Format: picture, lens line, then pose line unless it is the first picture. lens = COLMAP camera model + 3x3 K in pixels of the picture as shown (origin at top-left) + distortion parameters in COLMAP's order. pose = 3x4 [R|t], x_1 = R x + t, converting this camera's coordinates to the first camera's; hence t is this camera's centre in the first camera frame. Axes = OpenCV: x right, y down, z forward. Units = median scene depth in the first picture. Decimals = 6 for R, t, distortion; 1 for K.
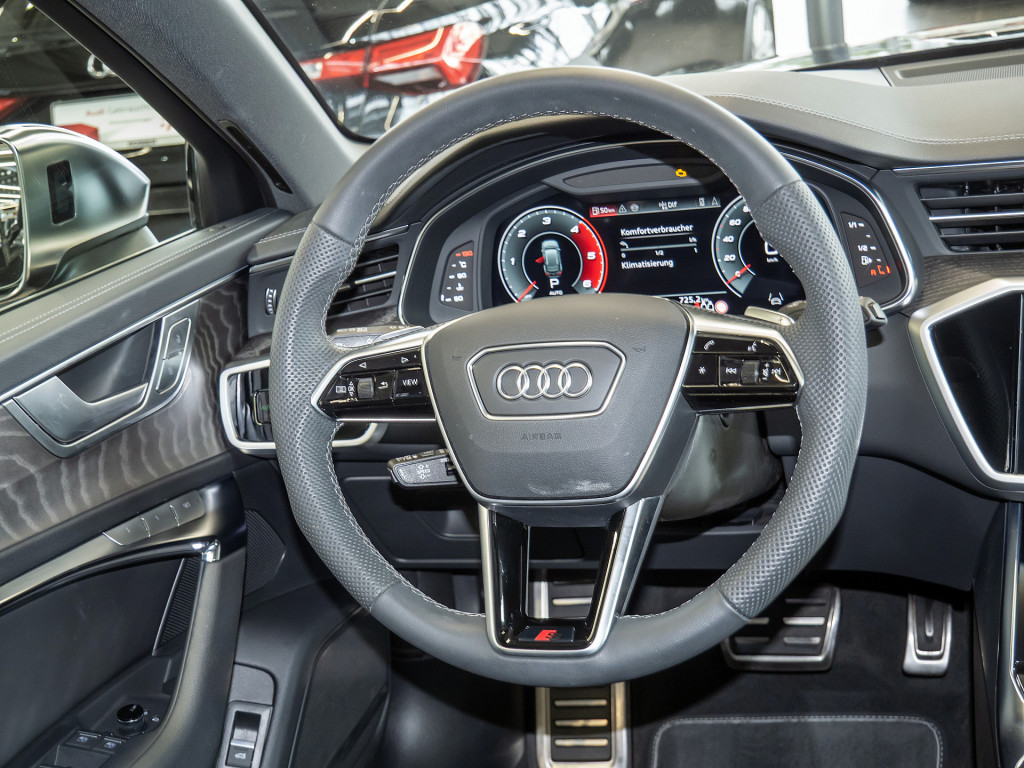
lens RADIAL K [[1416.1, 0, 510.0], [0, 1416.1, 389.2], [0, 0, 1]] dist [-0.010509, -0.055833]
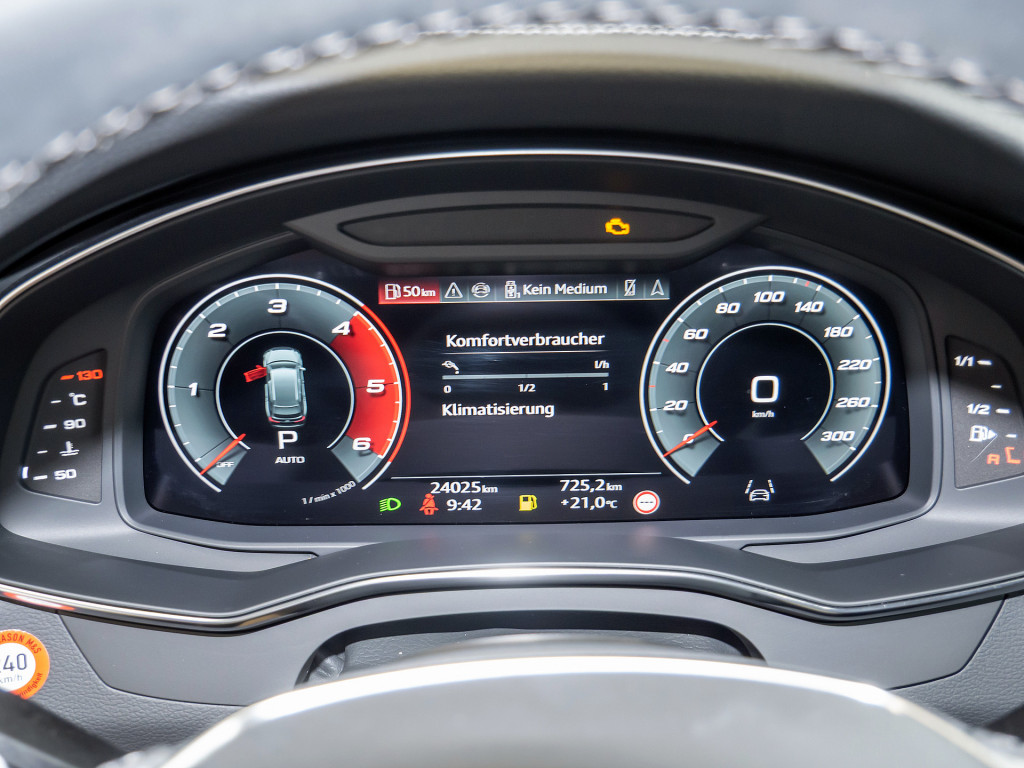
lens RADIAL K [[1203.4, 0, 512.0], [0, 1203.4, 384.0], [0, 0, 1]] dist [-0.025535, -0.008910]
pose [[0.934471, 0.010262, 0.355891, -0.040591], [-0.019654, 0.999547, 0.022784, -0.105924], [-0.355496, -0.028285, 0.934250, 0.625945]]
